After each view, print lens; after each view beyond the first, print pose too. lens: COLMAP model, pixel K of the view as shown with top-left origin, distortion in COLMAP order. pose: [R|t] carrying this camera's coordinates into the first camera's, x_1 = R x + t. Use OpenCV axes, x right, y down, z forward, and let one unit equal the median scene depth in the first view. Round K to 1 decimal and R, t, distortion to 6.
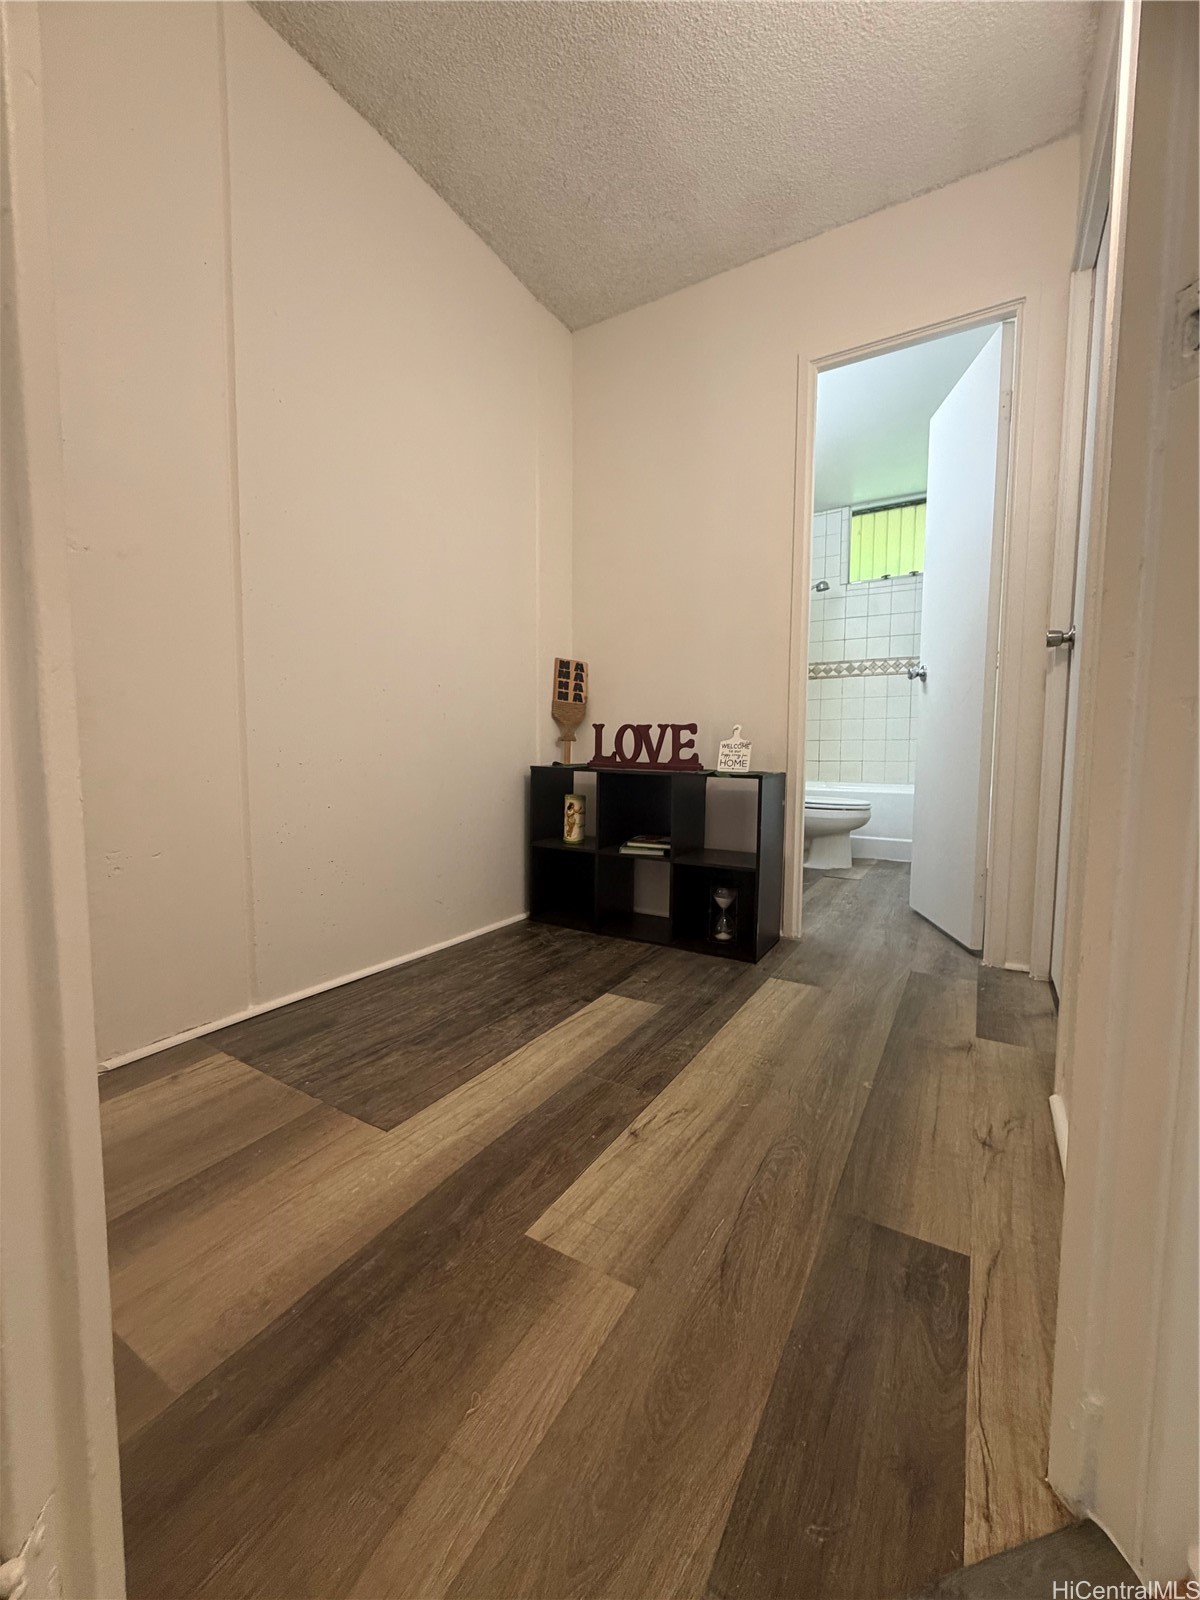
lens RADIAL K [[639.5, 0, 599.8], [0, 639.5, 799.7], [0, 0, 1]] dist [0.000994, 0.000131]
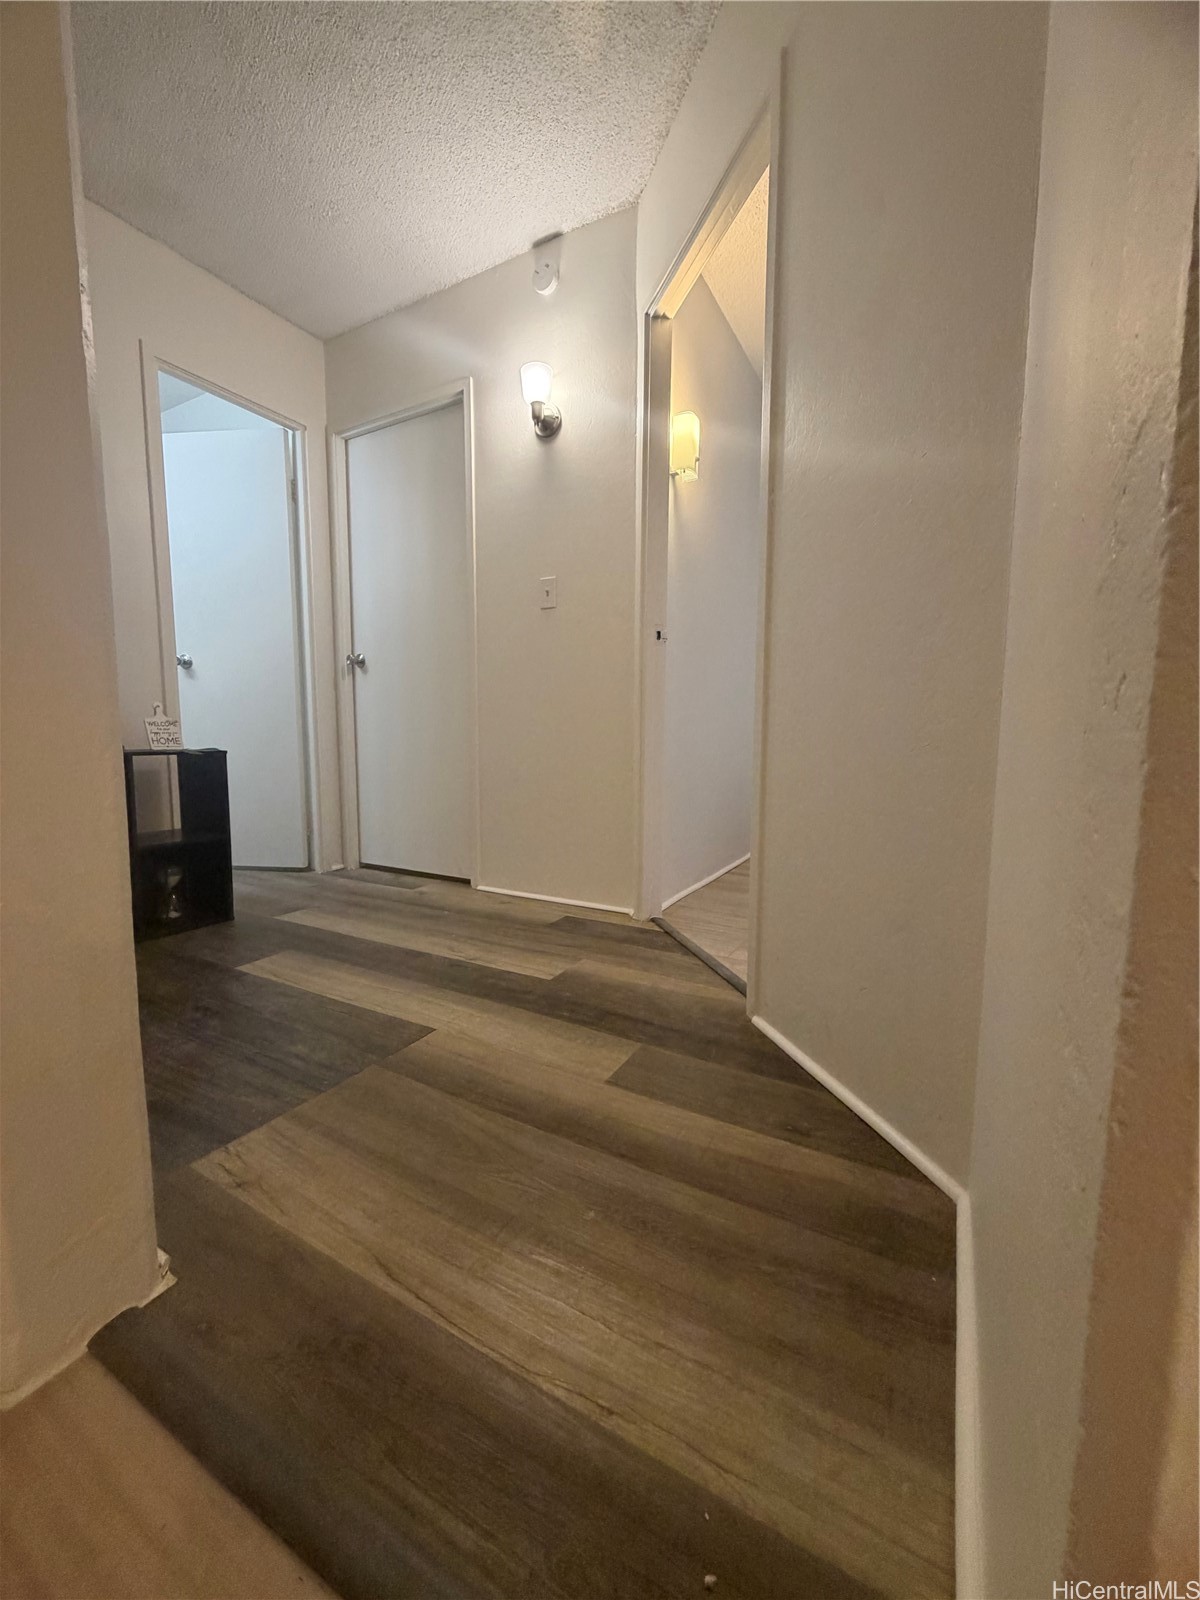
lens RADIAL K [[639.5, 0, 597.5], [0, 639.5, 798.2], [0, 0, 1]] dist [0.000994, 0.000131]
pose [[-0.032101, -0.108251, 0.993605, -1.105328], [0.076980, 0.990897, 0.110443, -0.036246], [-0.996516, 0.080033, -0.023475, 0.479261]]
